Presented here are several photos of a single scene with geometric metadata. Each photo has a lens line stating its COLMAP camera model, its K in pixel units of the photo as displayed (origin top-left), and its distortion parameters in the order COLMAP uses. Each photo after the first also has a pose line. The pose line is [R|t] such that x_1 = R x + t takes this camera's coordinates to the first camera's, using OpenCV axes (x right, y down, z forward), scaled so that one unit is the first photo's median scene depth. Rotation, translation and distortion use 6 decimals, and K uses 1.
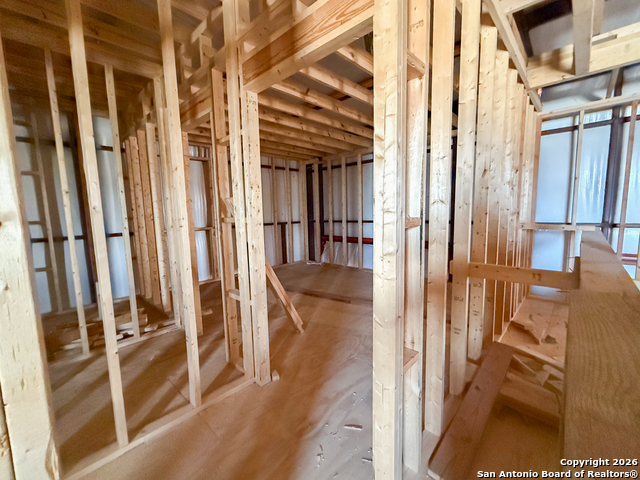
lens RADIAL K [[266.6, 0, 320.0], [0, 266.6, 240.0], [0, 0, 1]] dist [-0.002932, -0.000160]
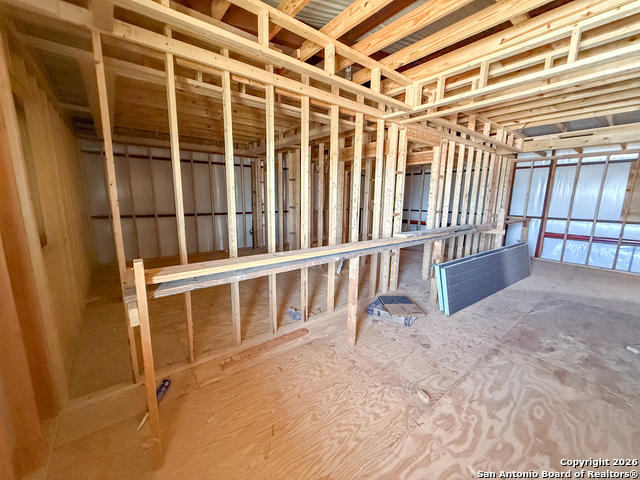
lens RADIAL K [[266.6, 0, 320.0], [0, 266.6, 240.0], [0, 0, 1]] dist [-0.002932, -0.000160]
pose [[0.991623, 0.058798, -0.115004, -0.345453], [-0.052562, 0.997016, 0.056534, 0.084328], [0.117985, -0.050015, 0.991755, -1.193162]]
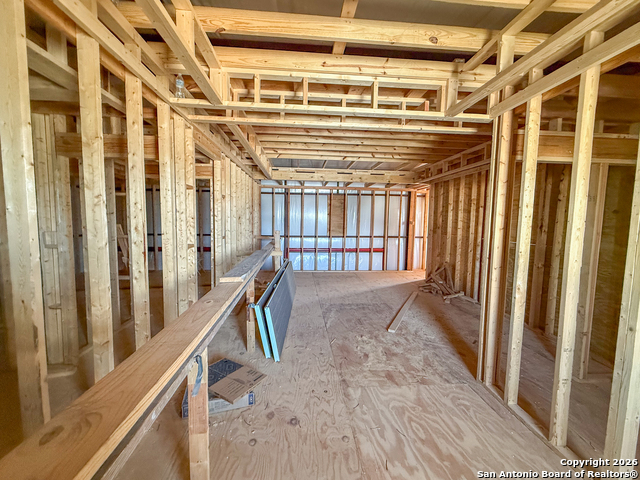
lens RADIAL K [[266.6, 0, 320.0], [0, 266.6, 240.0], [0, 0, 1]] dist [-0.002932, -0.000160]
pose [[0.652002, -0.019172, 0.757975, -0.527899], [0.047382, 0.998757, -0.015495, 0.029253], [-0.756736, 0.046017, 0.652099, -0.792028]]
